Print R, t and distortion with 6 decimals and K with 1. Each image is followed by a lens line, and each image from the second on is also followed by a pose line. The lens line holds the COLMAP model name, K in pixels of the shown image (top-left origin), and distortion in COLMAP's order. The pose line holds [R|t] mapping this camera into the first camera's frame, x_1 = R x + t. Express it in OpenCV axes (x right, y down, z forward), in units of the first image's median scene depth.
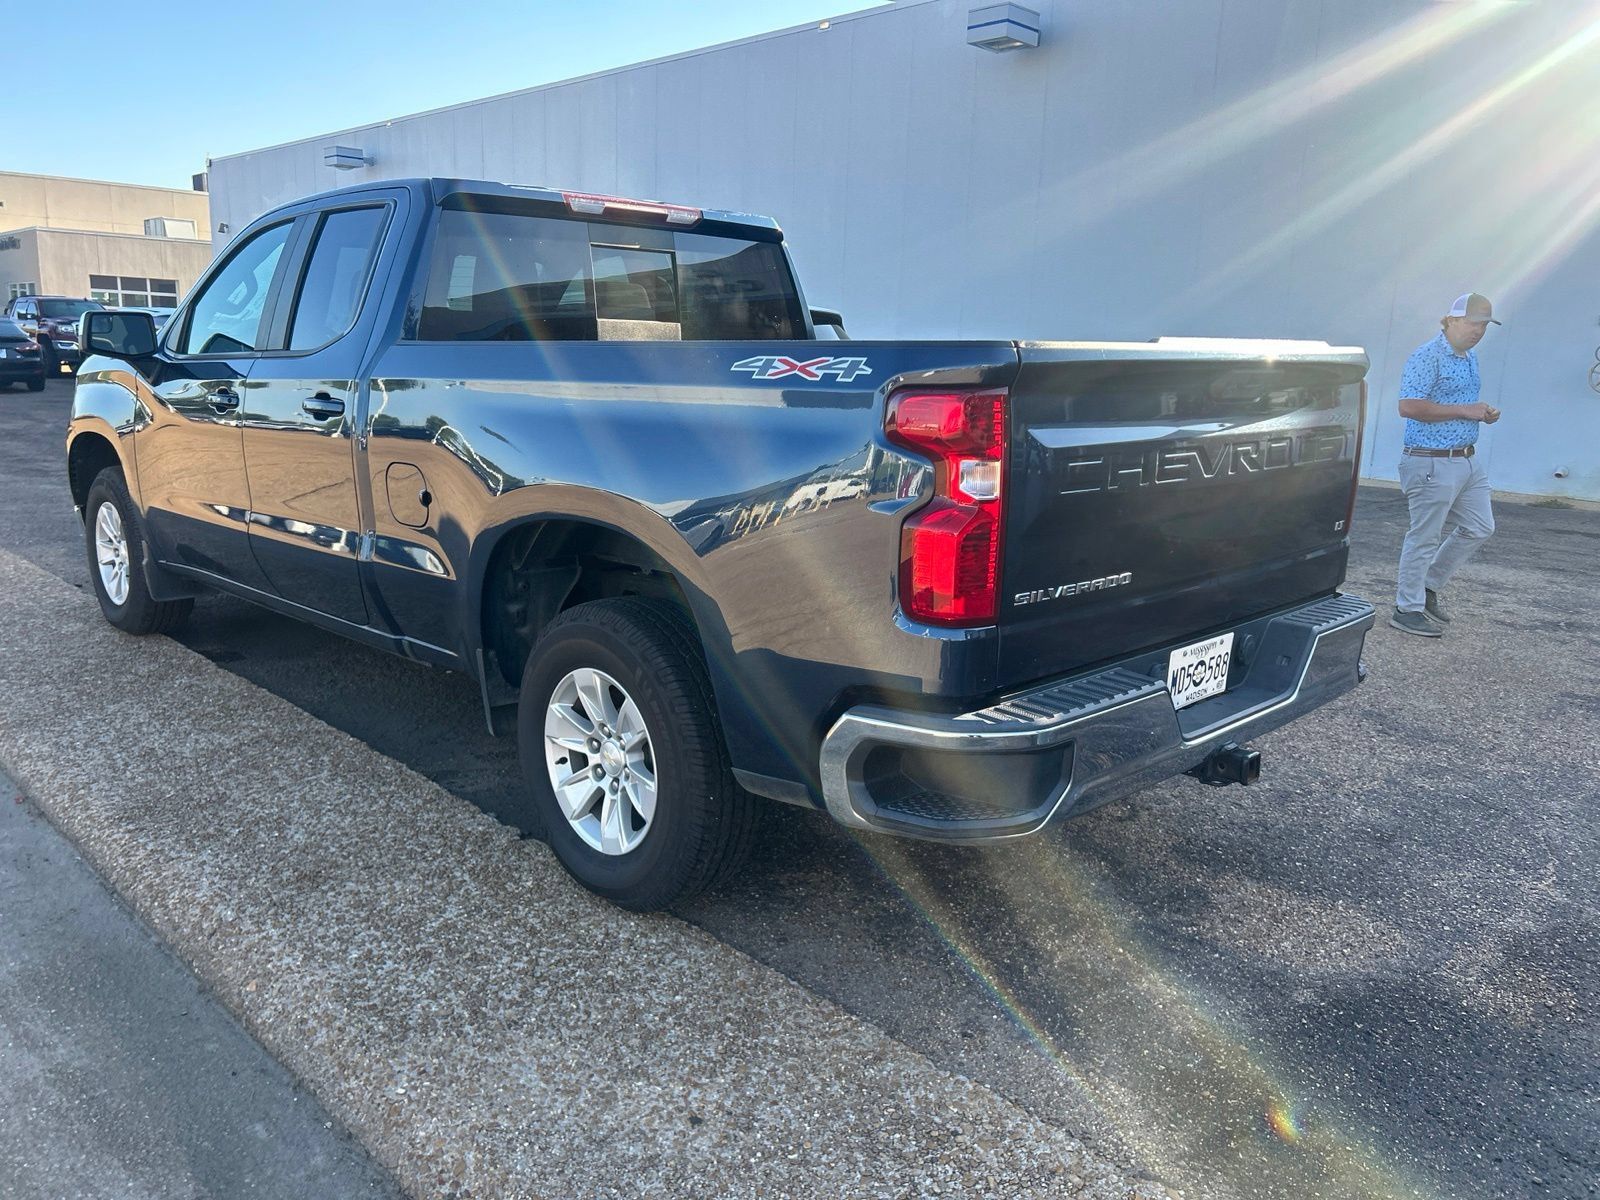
lens RADIAL K [[1316.2, 0, 797.5], [0, 1316.2, 611.0], [0, 0, 1]] dist [0.039767, -0.042660]
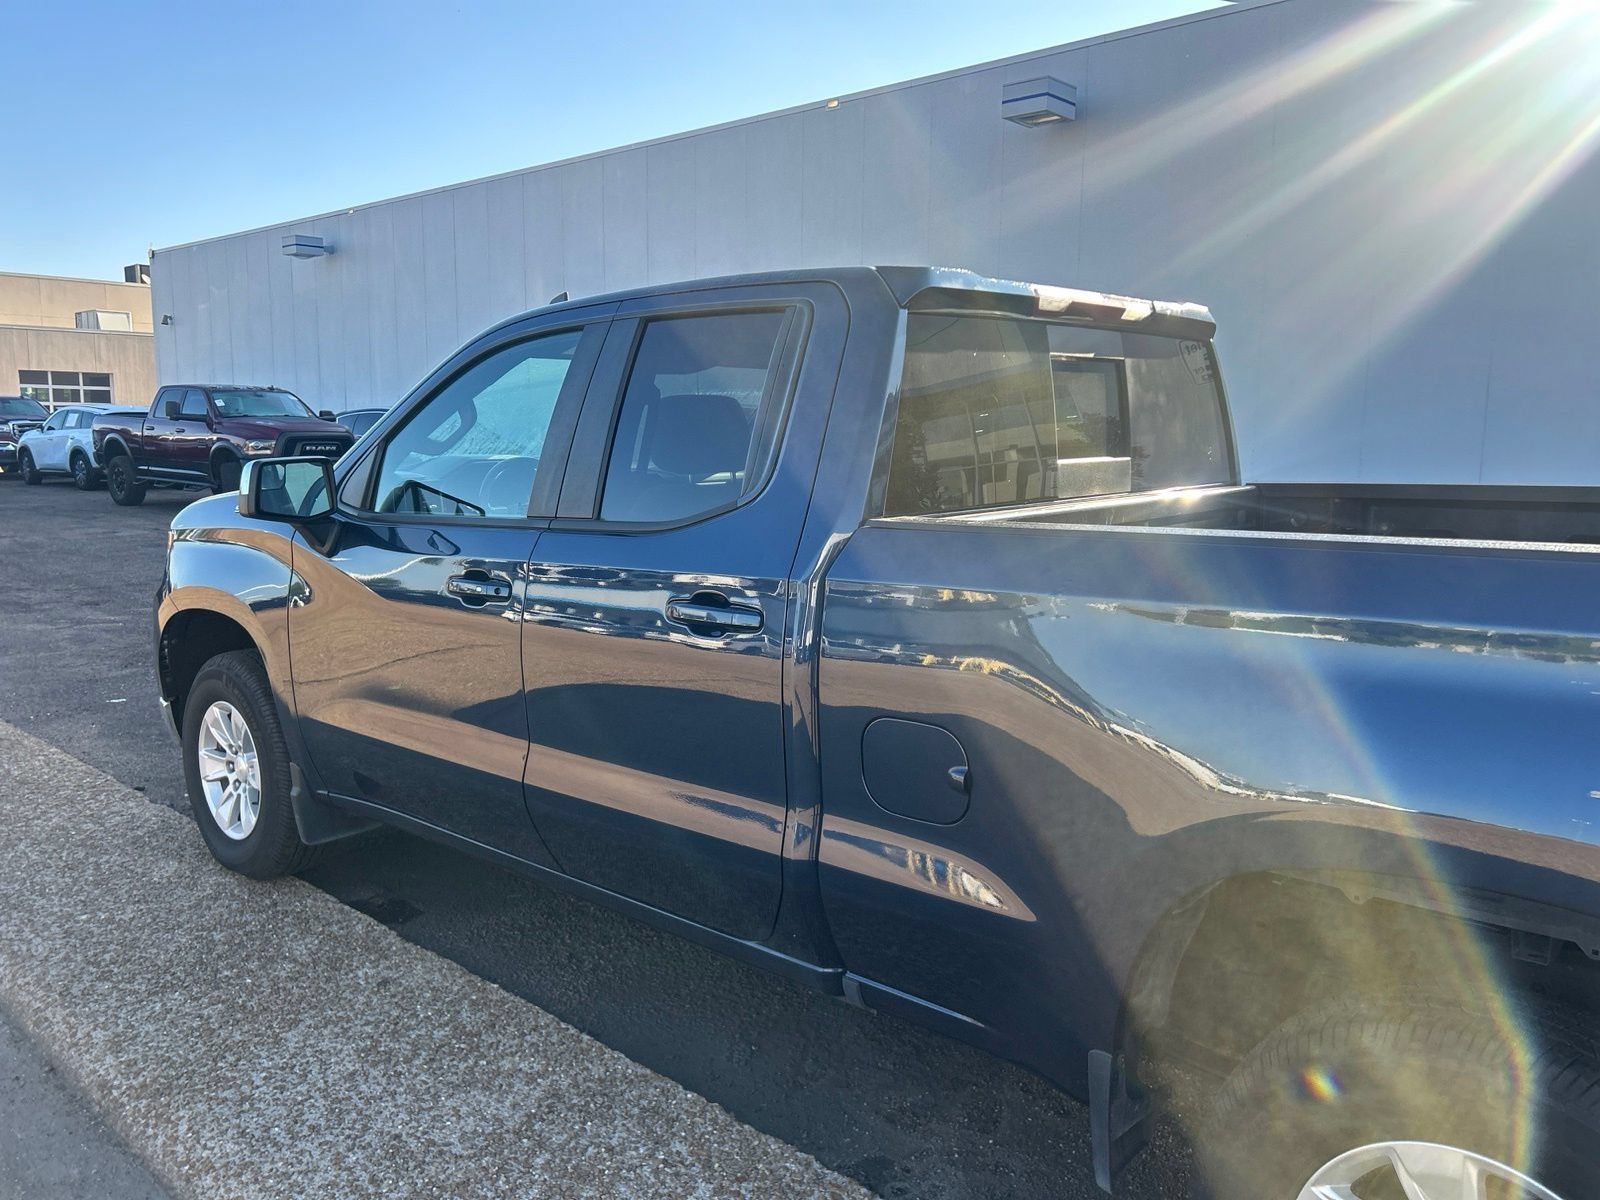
lens RADIAL K [[1316.2, 0, 794.7], [0, 1316.2, 569.7], [0, 0, 1]] dist [0.039767, -0.042660]
pose [[0.998187, -0.030689, 0.051783, -0.304373], [0.034949, 0.995898, -0.083463, -0.105828], [-0.049009, 0.085122, 0.995165, 0.308742]]
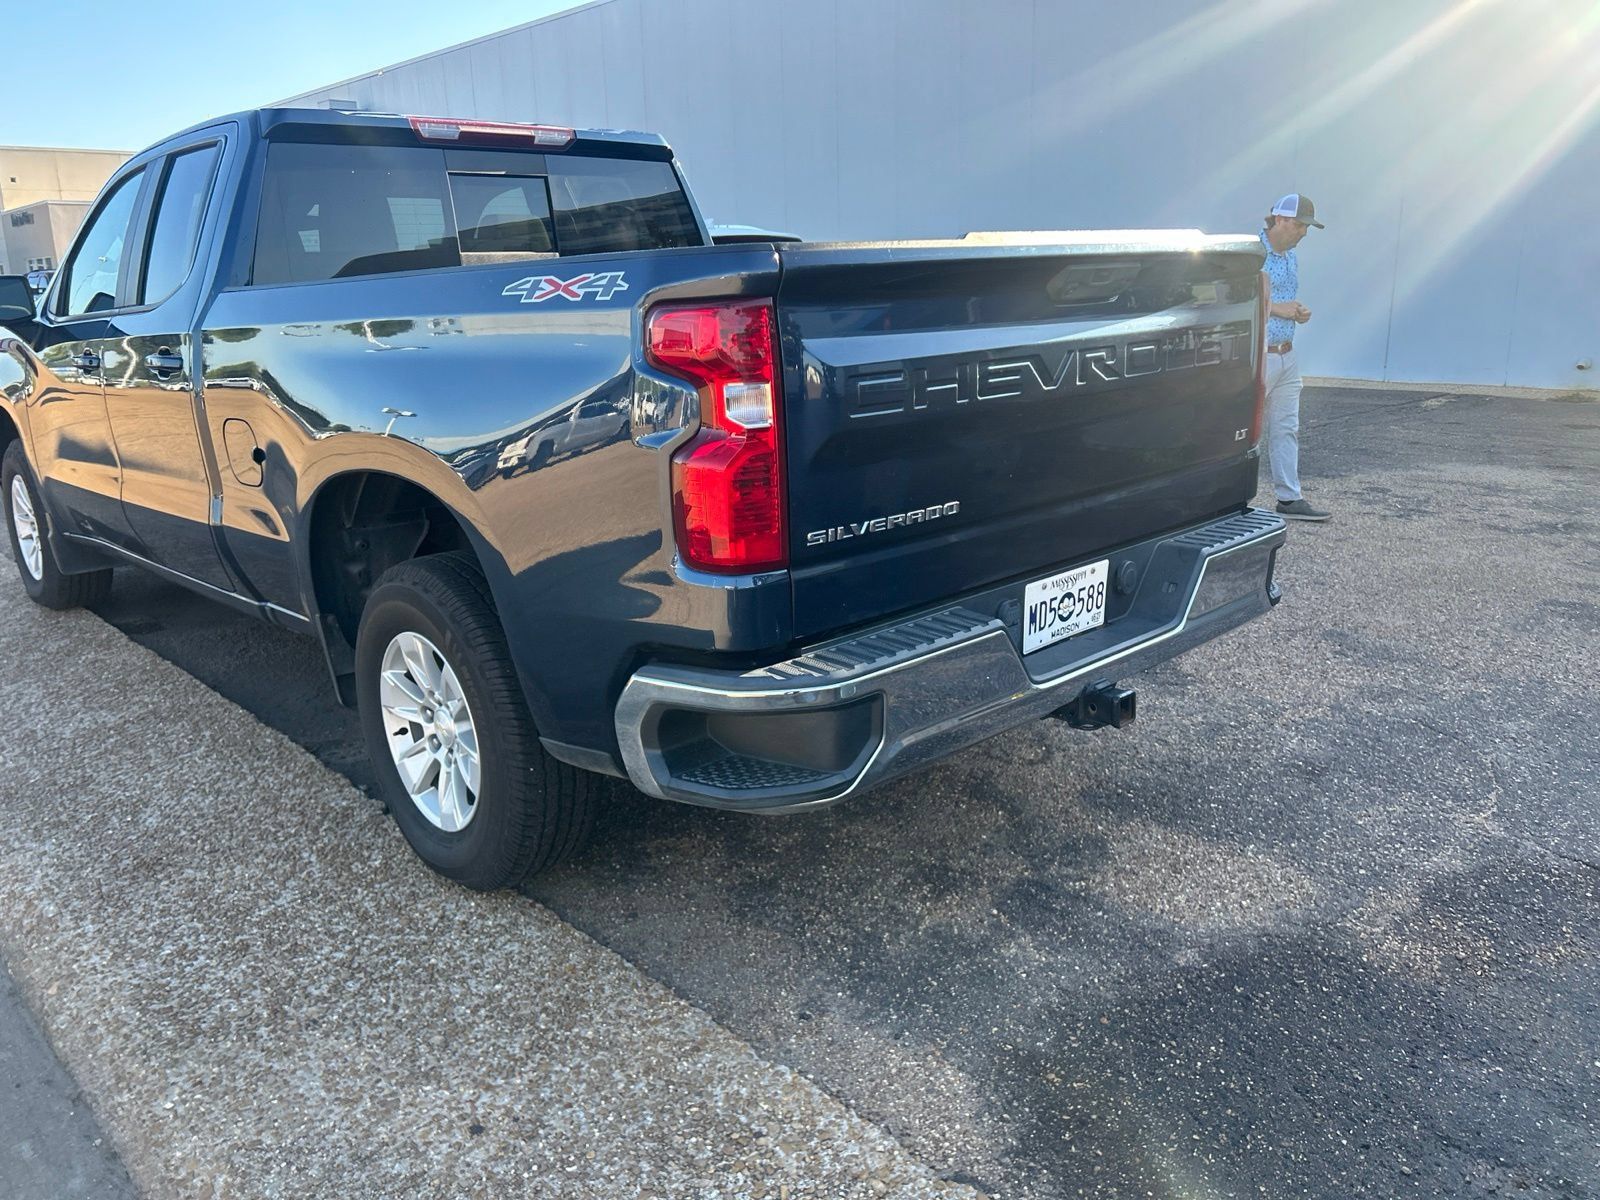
lens RADIAL K [[1316.2, 0, 790.2], [0, 1316.2, 602.8], [0, 0, 1]] dist [0.039767, -0.042660]
pose [[0.998196, -0.047180, -0.037136, 0.096980], [0.048703, 0.997962, 0.041227, -0.001475], [0.035116, -0.042961, 0.998459, 0.059050]]
